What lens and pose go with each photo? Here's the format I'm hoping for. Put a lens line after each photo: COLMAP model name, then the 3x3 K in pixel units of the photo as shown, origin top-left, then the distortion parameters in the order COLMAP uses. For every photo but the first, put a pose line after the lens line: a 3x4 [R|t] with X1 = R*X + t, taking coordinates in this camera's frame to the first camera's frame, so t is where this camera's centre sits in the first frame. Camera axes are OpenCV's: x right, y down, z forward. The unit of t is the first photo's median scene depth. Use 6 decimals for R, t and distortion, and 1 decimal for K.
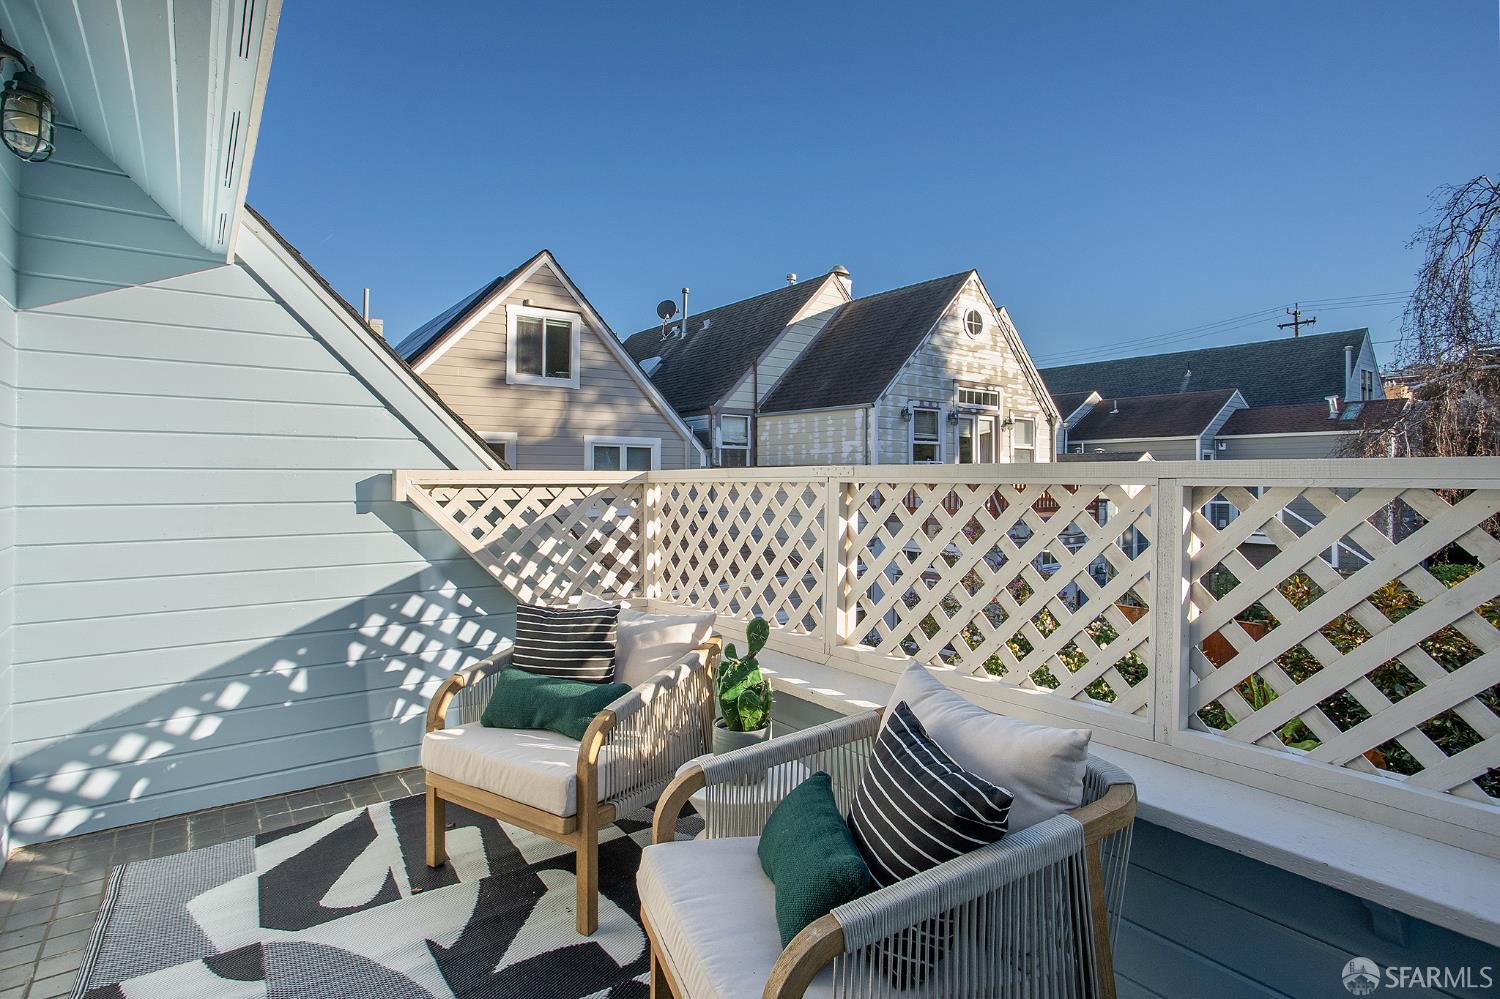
lens RADIAL K [[750.8, 0, 745.6], [0, 750.8, 487.7], [0, 0, 1]] dist [-0.038448, 0.010000]
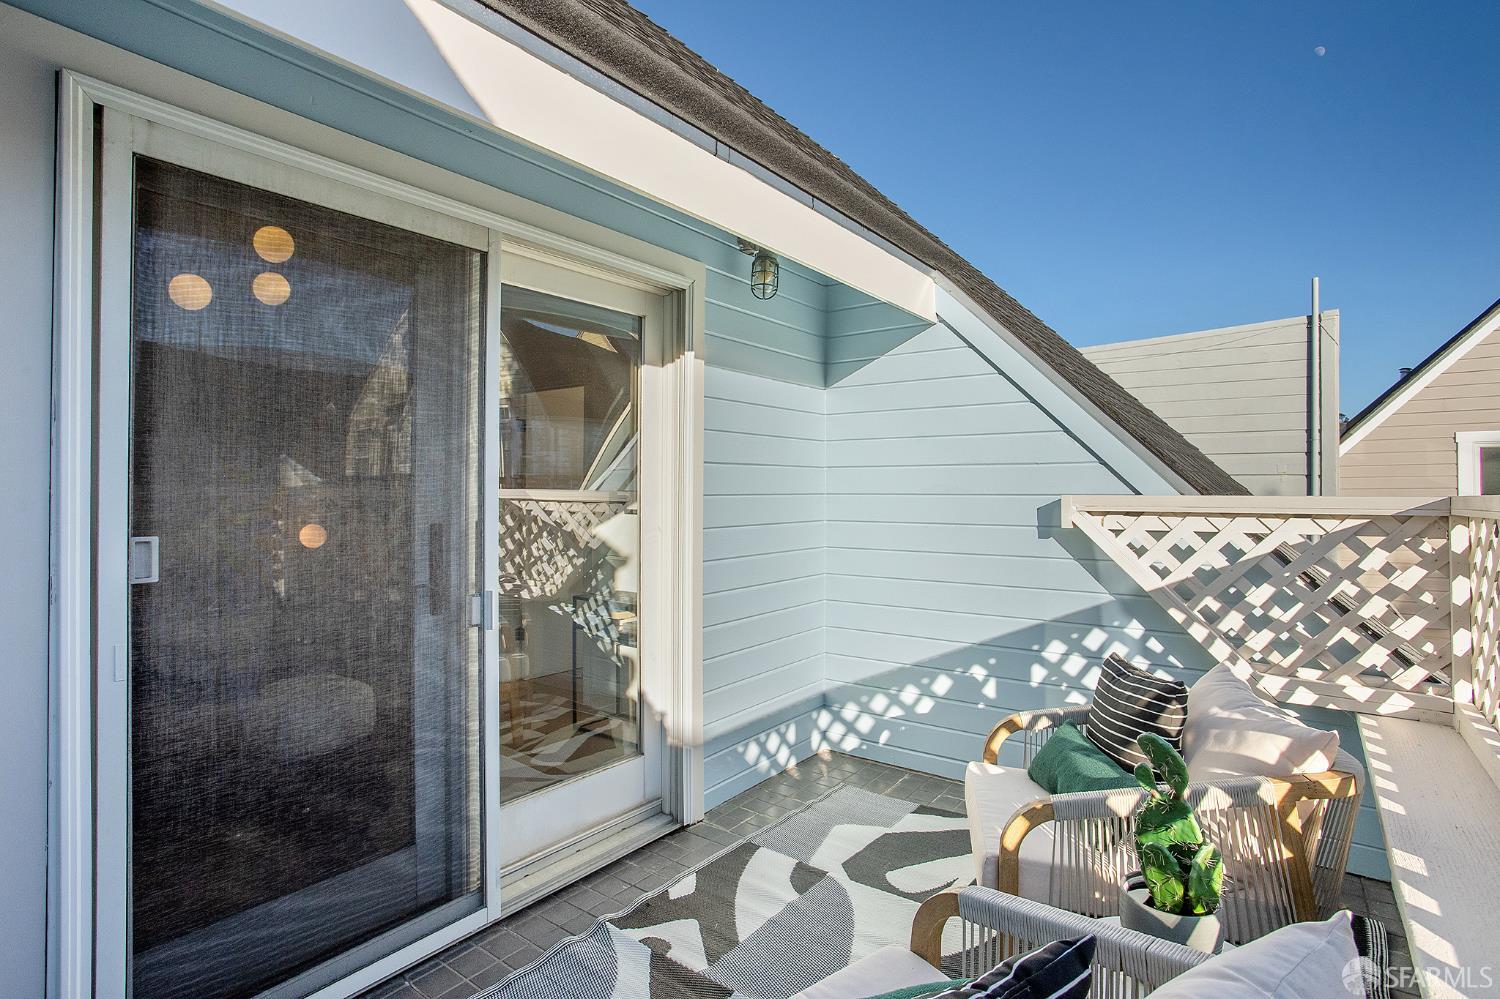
lens RADIAL K [[750.8, 0, 741.9], [0, 750.8, 493.5], [0, 0, 1]] dist [-0.038448, 0.010000]
pose [[0.287866, -0.000794, -0.957670, 0.330991], [-0.014620, 0.999879, -0.005224, -0.014841], [0.957559, 0.015505, 0.287820, 0.304743]]
